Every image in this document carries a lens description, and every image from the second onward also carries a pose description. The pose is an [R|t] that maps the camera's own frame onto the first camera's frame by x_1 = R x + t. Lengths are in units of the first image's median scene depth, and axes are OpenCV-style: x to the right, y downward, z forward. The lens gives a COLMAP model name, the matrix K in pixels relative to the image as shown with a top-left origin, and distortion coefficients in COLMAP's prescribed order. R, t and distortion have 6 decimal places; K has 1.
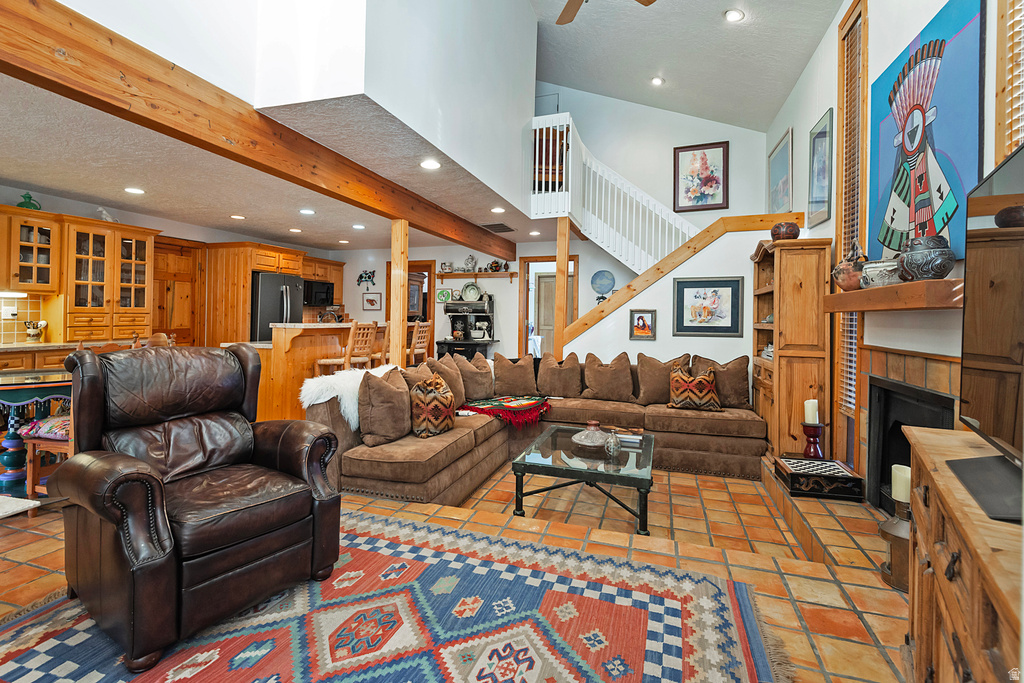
lens RADIAL K [[483.7, 0, 450.1], [0, 483.7, 306.1], [0, 0, 1]] dist [0.029416, -0.015191]
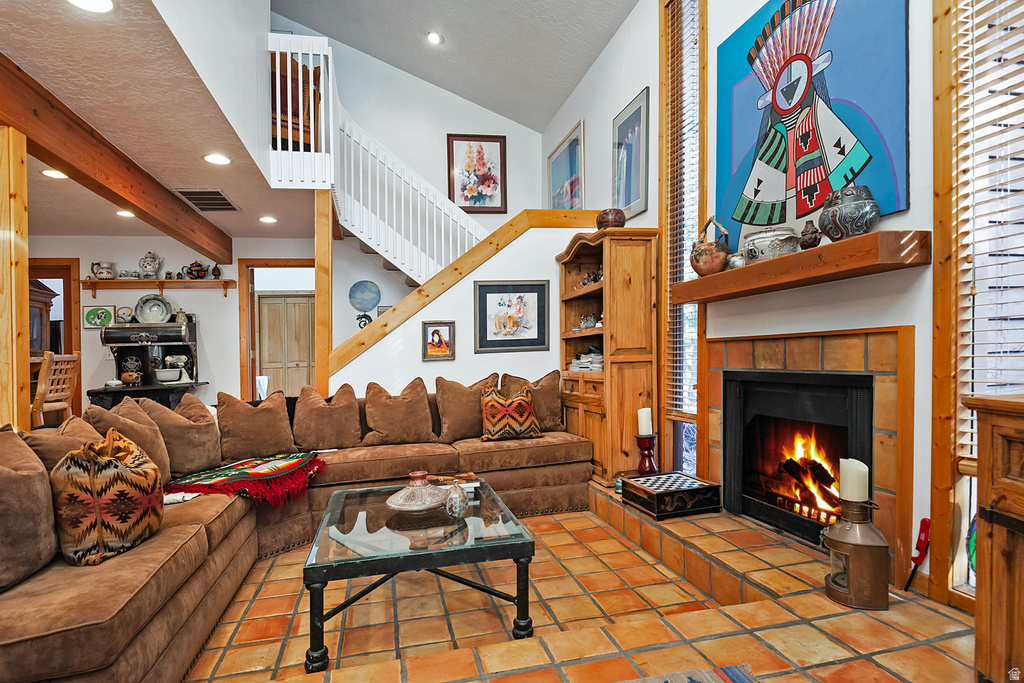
lens RADIAL K [[543.5, 0, 513.8], [0, 543.5, 359.0], [0, 0, 1]] dist [0.029252, -0.027892]
pose [[0.794112, -0.030060, 0.607027, -0.033105], [0.019672, 0.999524, 0.023763, 0.047540], [-0.607453, -0.006929, 0.794326, 0.233196]]
